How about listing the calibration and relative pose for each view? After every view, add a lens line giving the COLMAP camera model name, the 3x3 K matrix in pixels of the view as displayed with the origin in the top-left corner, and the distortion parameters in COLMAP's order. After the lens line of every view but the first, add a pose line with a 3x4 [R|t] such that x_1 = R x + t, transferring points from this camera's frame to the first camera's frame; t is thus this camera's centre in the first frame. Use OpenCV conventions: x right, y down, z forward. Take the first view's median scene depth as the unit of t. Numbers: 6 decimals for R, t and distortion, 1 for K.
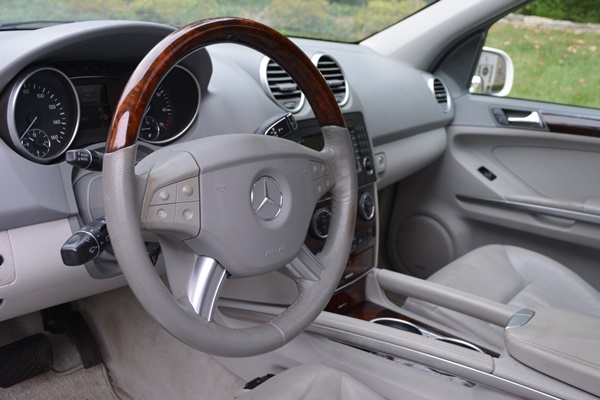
lens RADIAL K [[601.9, 0, 300.0], [0, 601.9, 200.0], [0, 0, 1]] dist [-0.059822, 0.000489]
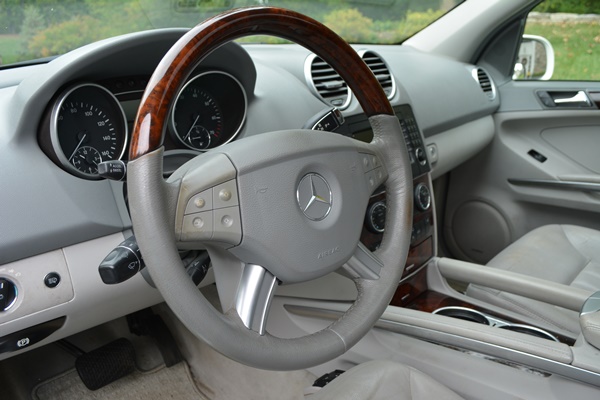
lens RADIAL K [[517.8, 0, 300.0], [0, 517.8, 200.0], [0, 0, 1]] dist [-0.073562, 0.008531]
pose [[0.990010, -0.076966, -0.118134, 0.009272], [0.077366, 0.997002, -0.001204, 0.000800], [0.117873, -0.007947, 0.992997, 0.114145]]
